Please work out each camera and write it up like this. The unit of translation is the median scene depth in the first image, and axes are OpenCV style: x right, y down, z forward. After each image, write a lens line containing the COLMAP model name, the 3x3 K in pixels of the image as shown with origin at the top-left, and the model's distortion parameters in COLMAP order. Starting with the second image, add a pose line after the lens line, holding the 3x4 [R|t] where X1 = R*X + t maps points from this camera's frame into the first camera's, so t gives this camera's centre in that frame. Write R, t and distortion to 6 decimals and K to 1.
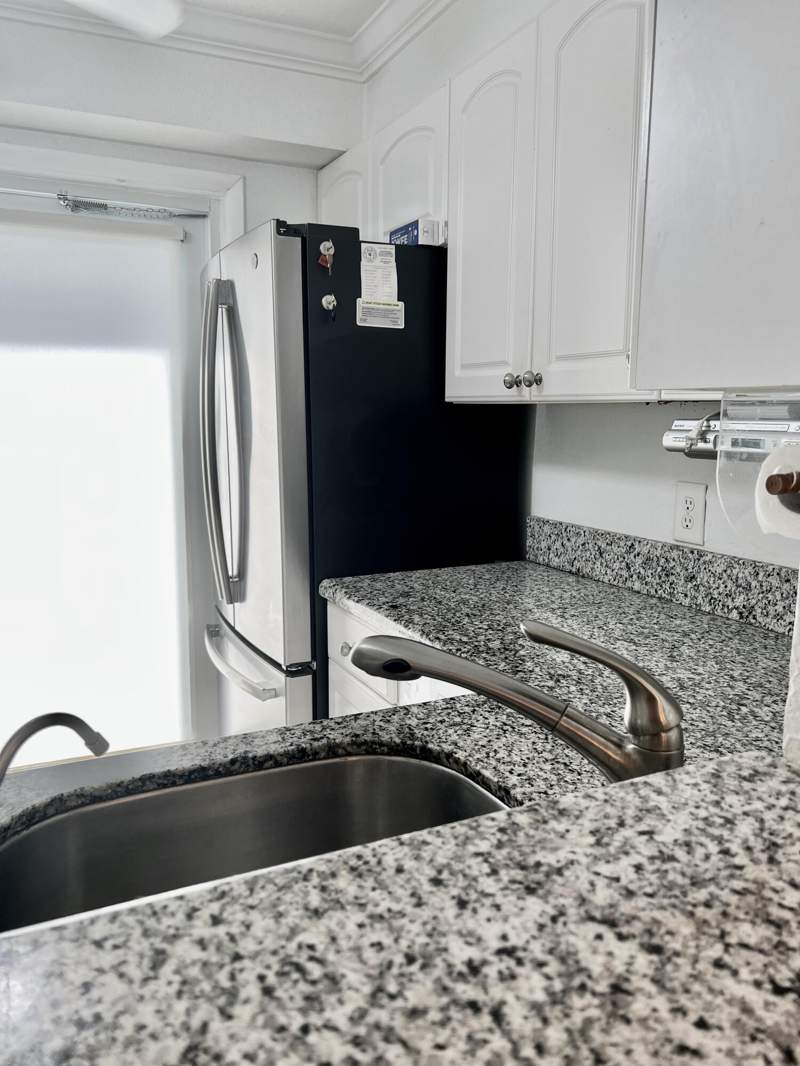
lens RADIAL K [[797.9, 0, 400.0], [0, 797.9, 533.0], [0, 0, 1]] dist [0.047404, -0.057067]
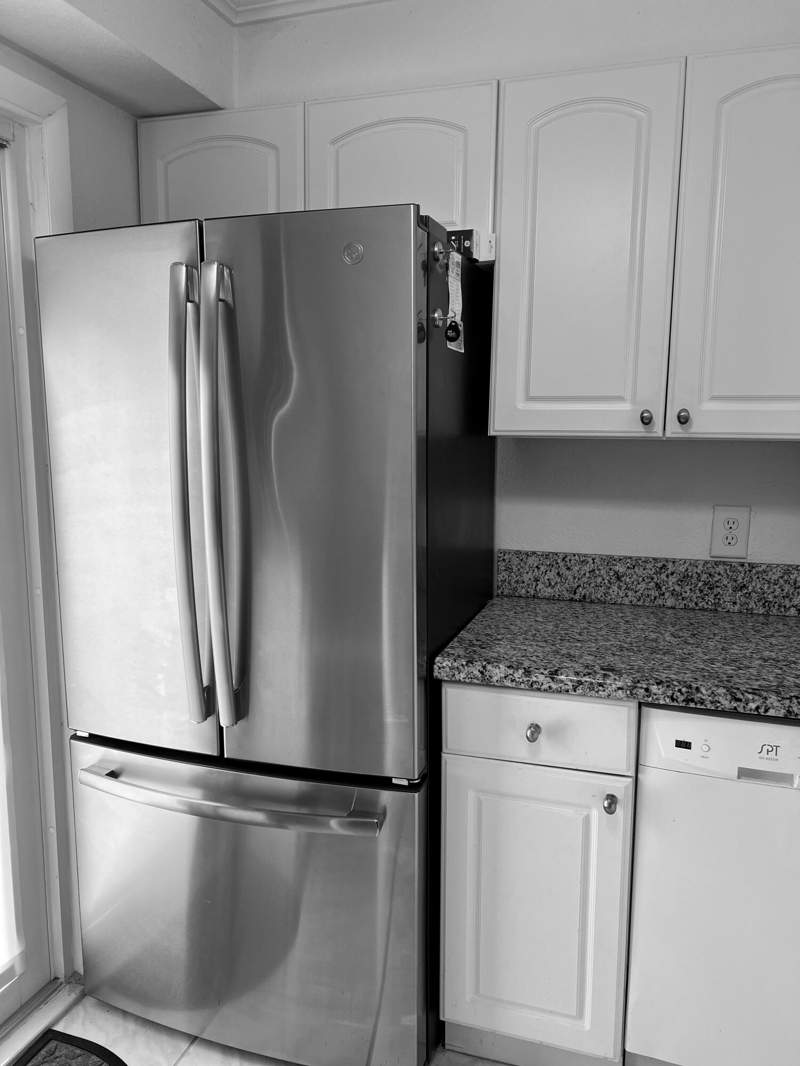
lens RADIAL K [[797.9, 0, 400.0], [0, 797.9, 533.0], [0, 0, 1]] dist [0.047404, -0.057067]
pose [[0.694603, -0.103825, 0.711862, -0.746261], [0.108737, 0.993314, 0.038775, -0.112938], [-0.711128, 0.050472, 0.701248, 0.497906]]
